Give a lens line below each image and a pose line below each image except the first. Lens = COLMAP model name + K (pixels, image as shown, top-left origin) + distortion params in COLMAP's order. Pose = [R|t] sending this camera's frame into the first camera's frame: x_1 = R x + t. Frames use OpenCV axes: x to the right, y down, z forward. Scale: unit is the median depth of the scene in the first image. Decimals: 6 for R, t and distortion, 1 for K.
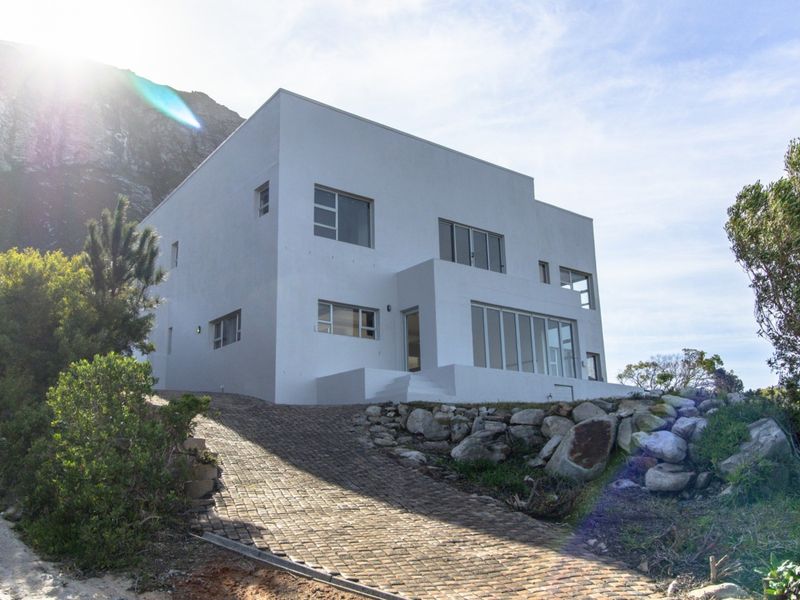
lens RADIAL K [[711.5, 0, 400.0], [0, 711.5, 300.0], [0, 0, 1]] dist [0.111877, -0.145787]
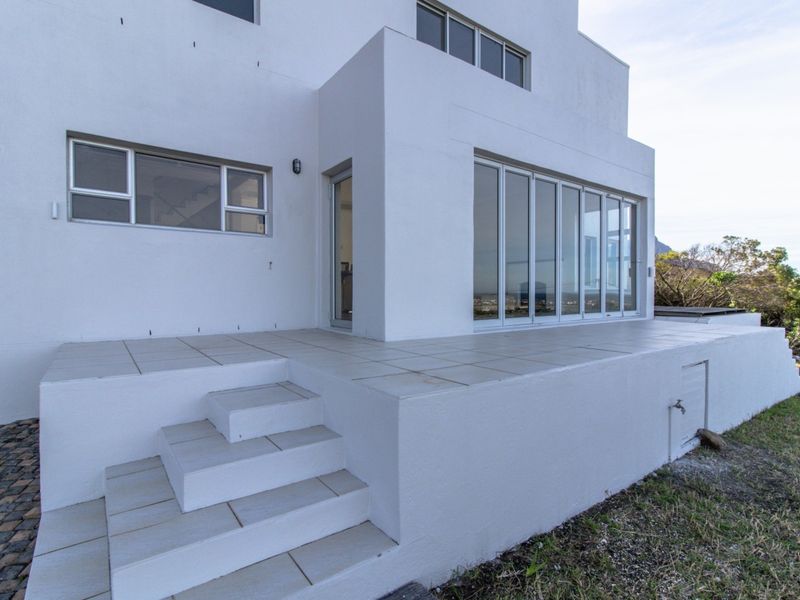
lens RADIAL K [[417.1, 0, 400.0], [0, 417.1, 300.0], [0, 0, 1]] dist [0.000223, 0.000269]
pose [[0.998904, 0.023813, -0.040289, 0.064930], [-0.012149, 0.963305, 0.268133, 0.021821], [0.045196, -0.267350, 0.962539, 0.714051]]
